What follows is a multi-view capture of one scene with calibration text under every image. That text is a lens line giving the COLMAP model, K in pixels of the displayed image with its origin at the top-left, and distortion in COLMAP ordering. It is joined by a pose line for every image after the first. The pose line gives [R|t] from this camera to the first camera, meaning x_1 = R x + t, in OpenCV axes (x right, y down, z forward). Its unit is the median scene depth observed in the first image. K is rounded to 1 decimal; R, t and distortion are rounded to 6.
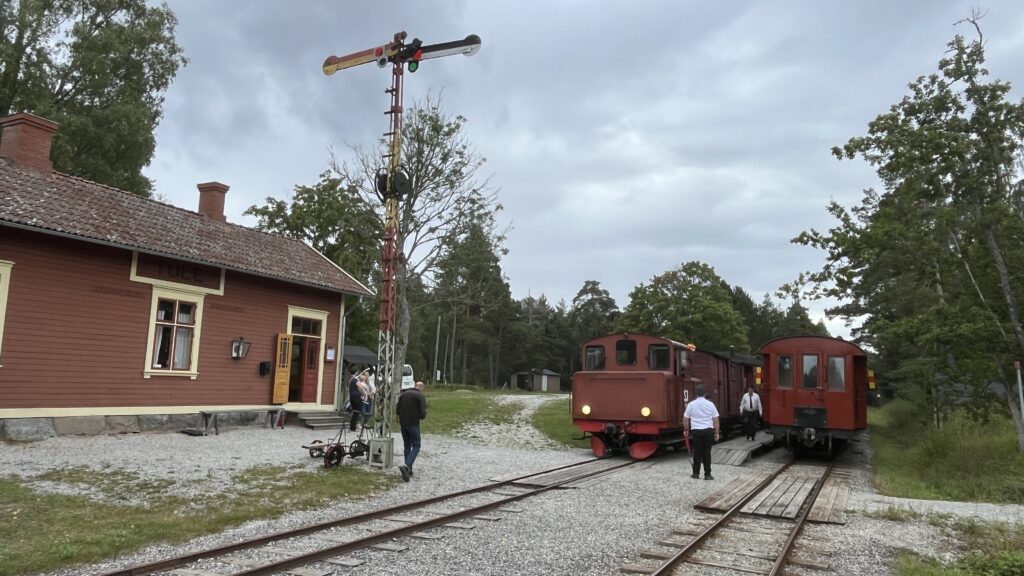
lens RADIAL K [[660.8, 0, 512.0], [0, 660.8, 288.0], [0, 0, 1]] dist [-0.033891, 0.000849]
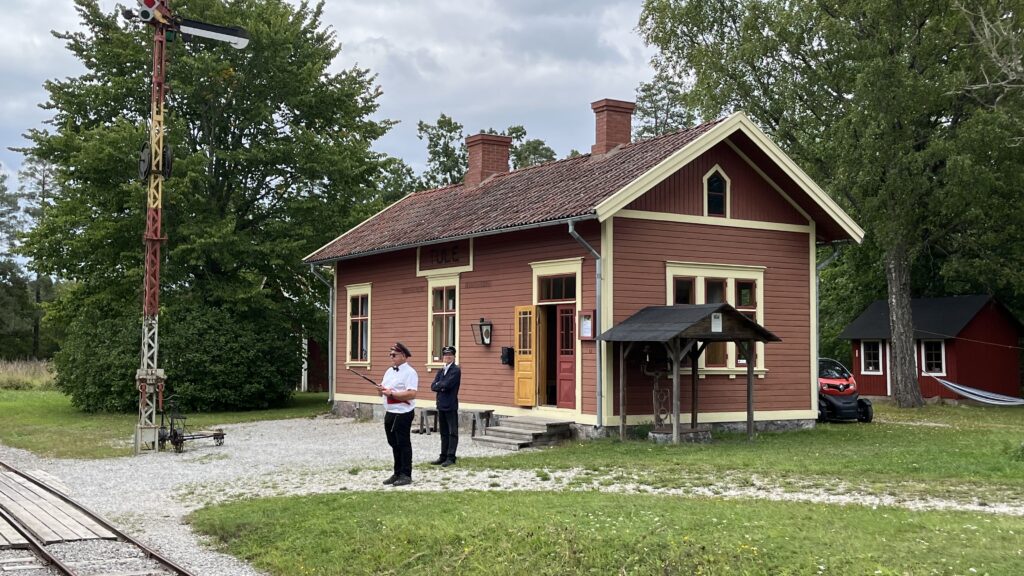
lens RADIAL K [[1171.6, 0, 512.0], [0, 1171.6, 288.0], [0, 0, 1]] dist [0.066791, -0.019395]
pose [[-0.541012, -0.079116, -0.837285, 0.641930], [0.100254, 0.982400, -0.157607, 0.227610], [0.835018, -0.169208, -0.523558, 1.528753]]
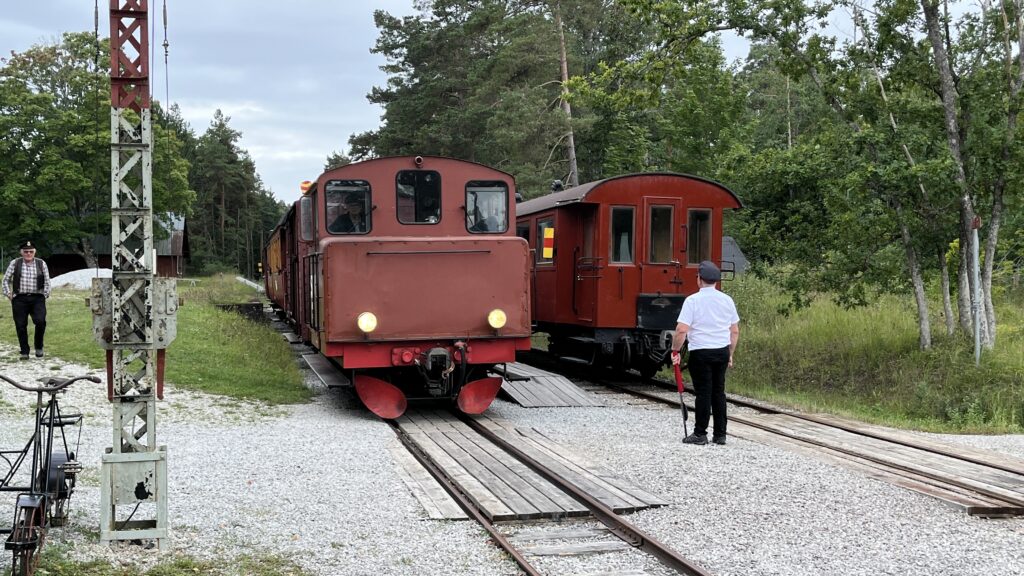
lens RADIAL K [[1108.3, 0, 512.0], [0, 1108.3, 288.0], [0, 0, 1]] dist [0.041589, 0.022572]
pose [[0.756919, -0.040402, 0.652259, -0.260030], [-0.071540, 0.986966, 0.144154, 0.037961], [-0.649581, -0.155775, 0.744163, 0.315495]]
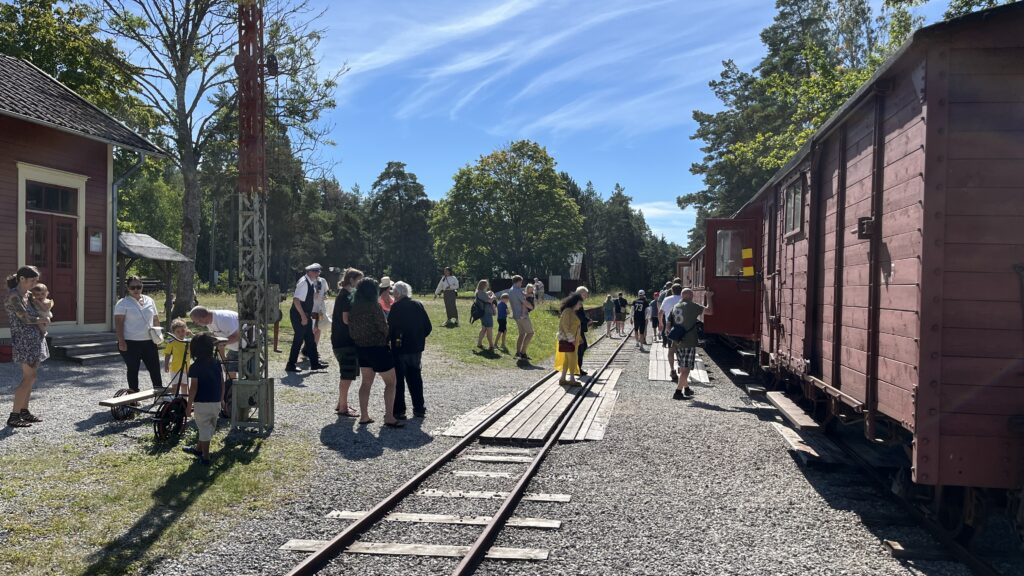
lens RADIAL K [[761.2, 0, 512.0], [0, 761.2, 288.0], [0, 0, 1]] dist [0.006252, 0.002363]
pose [[0.957882, -0.021629, 0.286347, -0.107694], [-0.020828, 0.989300, 0.144401, 0.029463], [-0.286407, -0.144283, 0.947182, 0.197830]]
